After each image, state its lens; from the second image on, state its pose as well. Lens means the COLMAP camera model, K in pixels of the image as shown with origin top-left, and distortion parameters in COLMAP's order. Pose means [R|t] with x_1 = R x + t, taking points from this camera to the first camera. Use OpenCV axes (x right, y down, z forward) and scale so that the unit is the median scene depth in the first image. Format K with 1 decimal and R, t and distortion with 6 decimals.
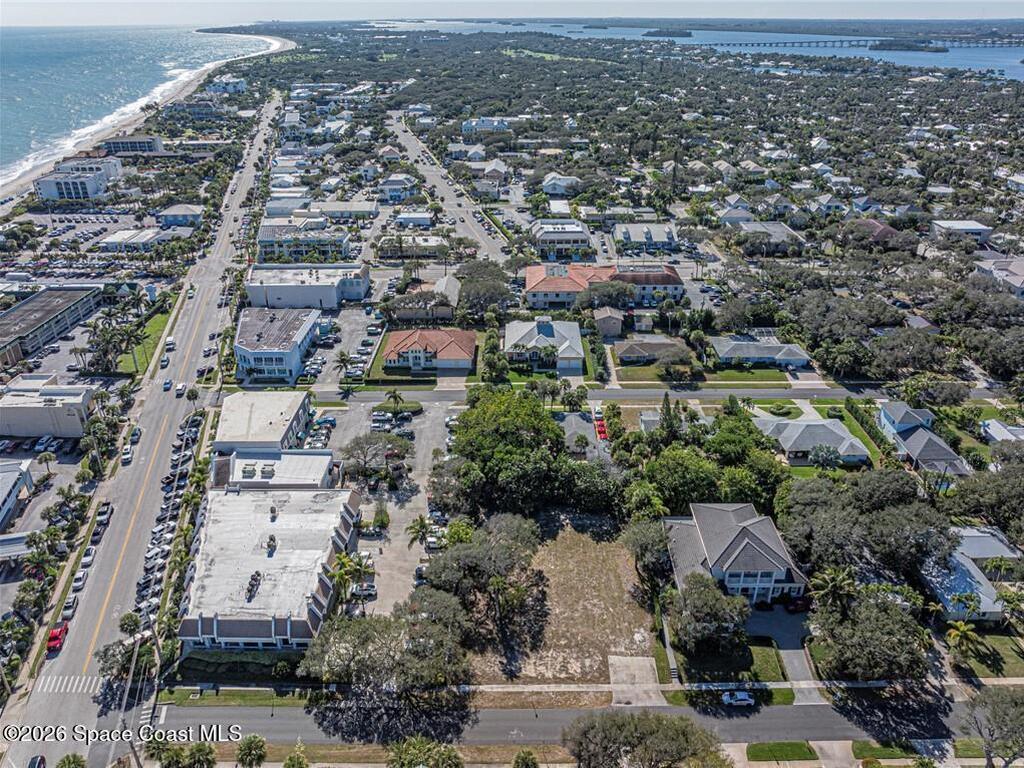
lens RADIAL K [[728.4, 0, 516.1], [0, 728.4, 382.2], [0, 0, 1]] dist [-0.037731, 0.003672]
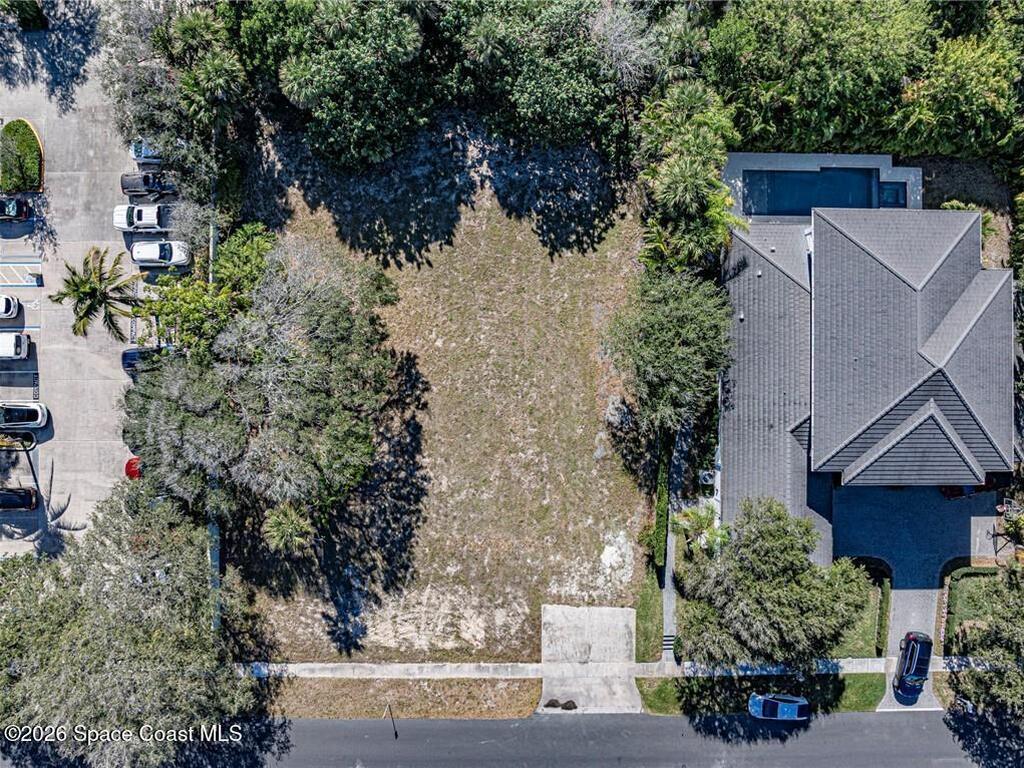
lens RADIAL K [[723.7, 0, 518.1], [0, 723.7, 383.6], [0, 0, 1]] dist [-0.040593, 0.001562]
pose [[0.999889, -0.005738, 0.013750, 0.066294], [-0.009419, 0.471640, 0.881741, -0.078701], [-0.011545, -0.881773, 0.471533, 0.571012]]
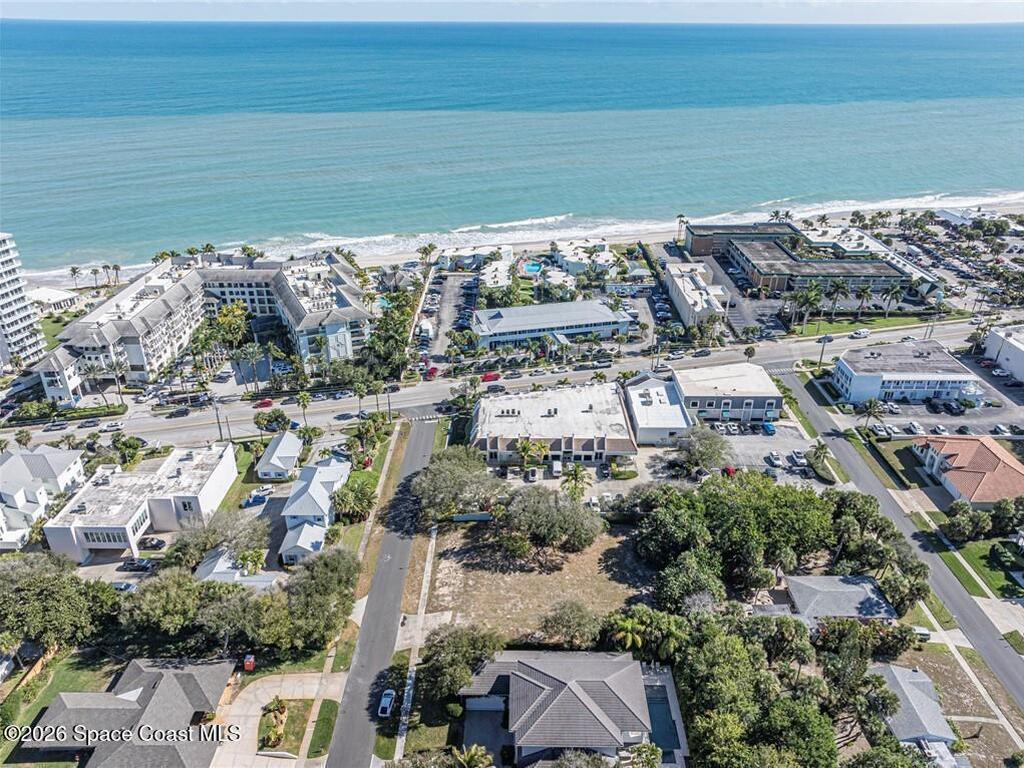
lens RADIAL K [[718.0, 0, 517.3], [0, 718.0, 381.8], [0, 0, 1]] dist [-0.002922, -0.000447]
pose [[0.005330, 0.455514, -0.890213, 0.589120], [-0.455011, 0.793835, 0.403474, -0.237609], [0.890470, 0.402907, 0.211495, 0.456043]]
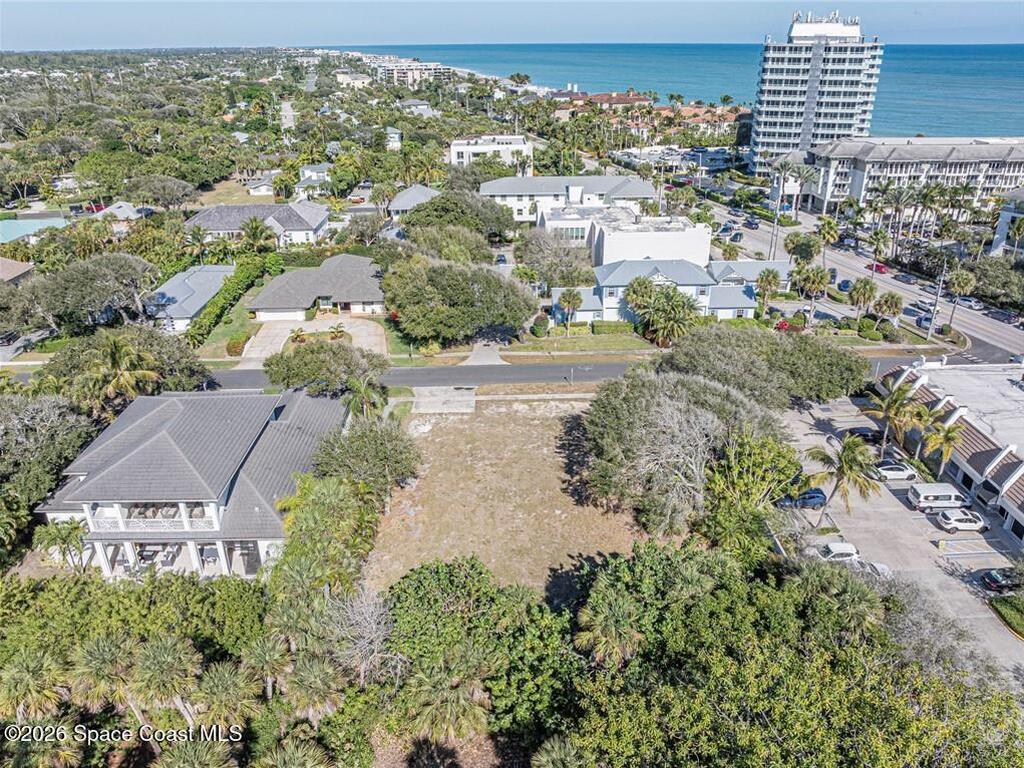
lens RADIAL K [[723.7, 0, 518.1], [0, 723.7, 383.6], [0, 0, 1]] dist [-0.040593, 0.001562]
pose [[-0.999246, 0.031055, -0.023303, 0.062339], [0.000607, 0.612620, 0.790378, -0.136651], [0.038821, 0.789768, -0.612177, 0.901967]]
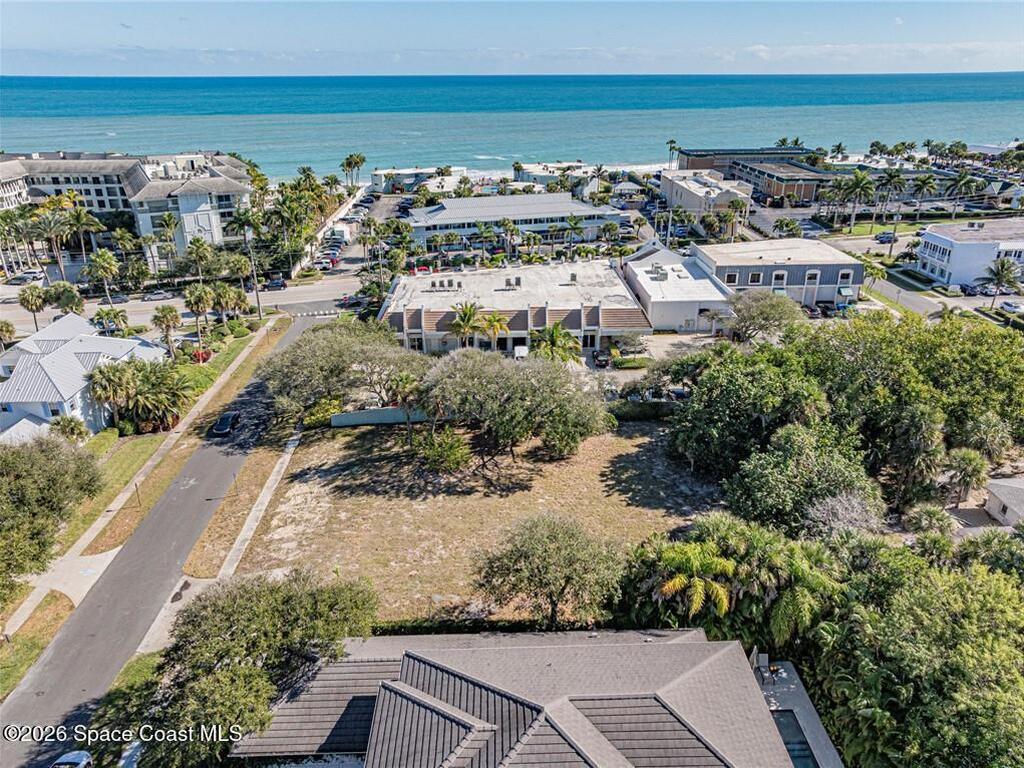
lens RADIAL K [[718.0, 0, 517.3], [0, 718.0, 381.8], [0, 0, 1]] dist [-0.002922, -0.000447]
pose [[0.047238, 0.401600, -0.914596, 0.338908], [-0.448974, 0.826451, 0.339707, 0.021580], [0.892295, 0.394583, 0.219348, 0.620470]]
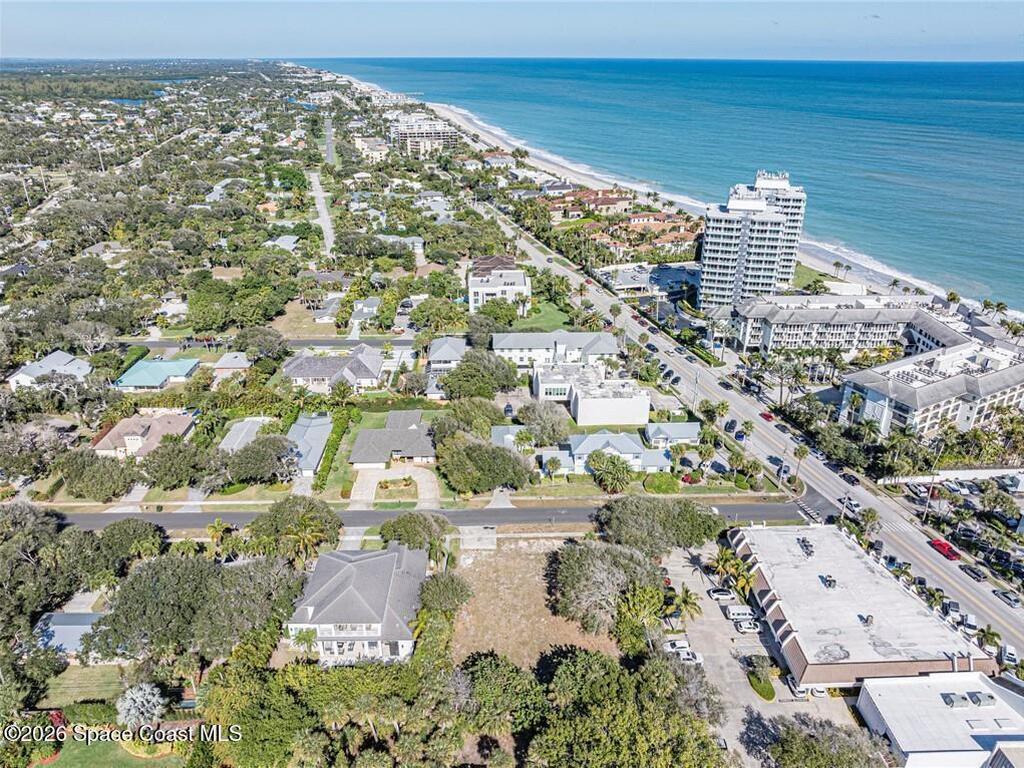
lens RADIAL K [[709.4, 0, 520.5], [0, 709.4, 384.8], [0, 0, 1]] dist [-0.025591, -0.000489]
pose [[-0.999234, 0.019939, -0.033673, 0.076496], [-0.014189, 0.617328, 0.786578, -0.493216], [0.036471, 0.786453, -0.616572, 0.976481]]
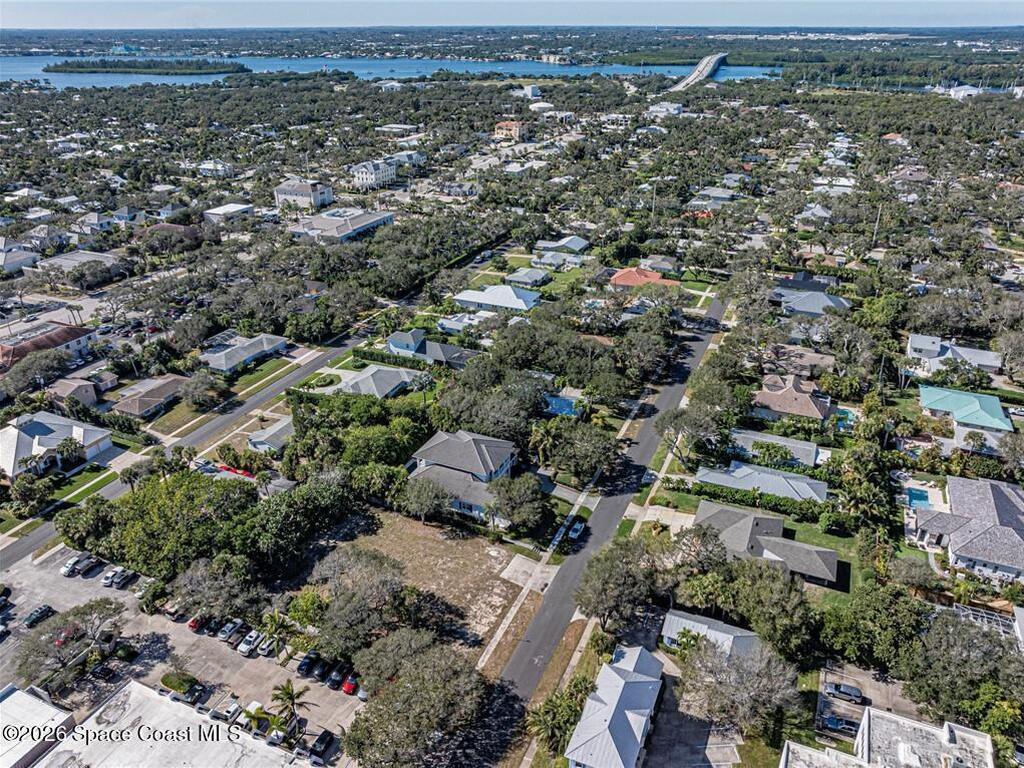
lens RADIAL K [[726.9, 0, 514.4], [0, 726.9, 385.2], [0, 0, 1]] dist [-0.023816, 0.000596]
pose [[0.401678, -0.404687, 0.821513, -0.437549], [0.413411, 0.880585, 0.231649, -0.094716], [-0.817157, 0.246574, 0.521014, 0.191631]]
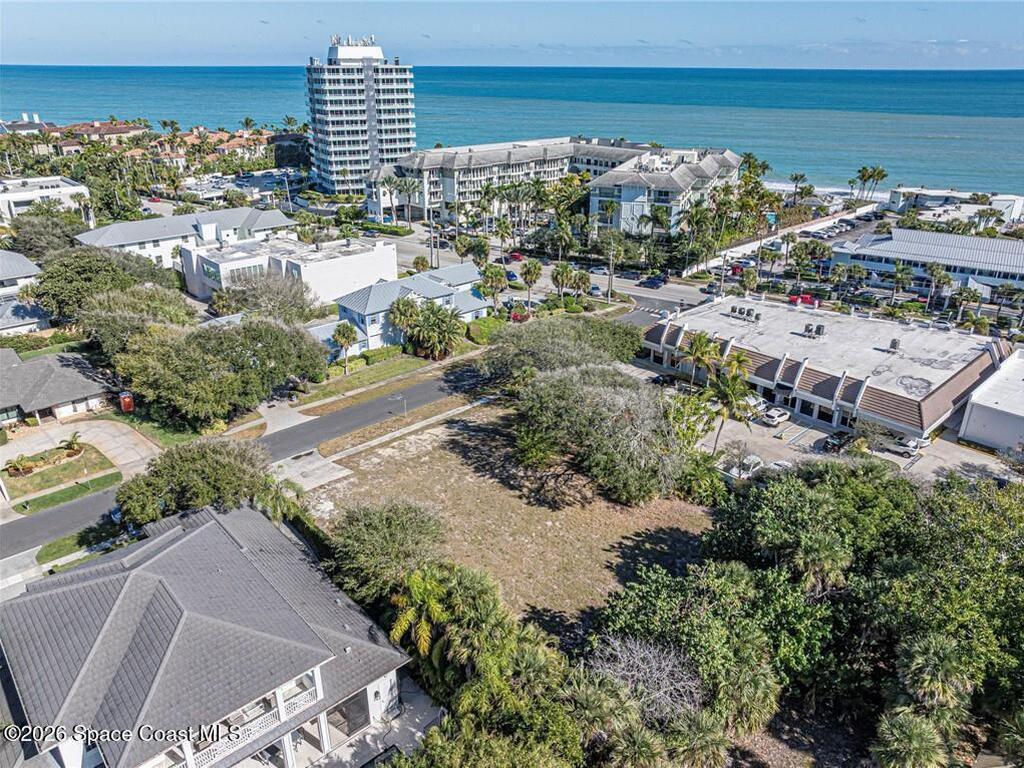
lens RADIAL K [[721.5, 0, 513.5], [0, 721.5, 382.7], [0, 0, 1]] dist [-0.021343, 0.004668]
pose [[-0.728356, 0.282371, -0.624311, 0.256096], [-0.307118, 0.679954, 0.665838, -0.097835], [0.612517, 0.676704, -0.408527, 0.822354]]
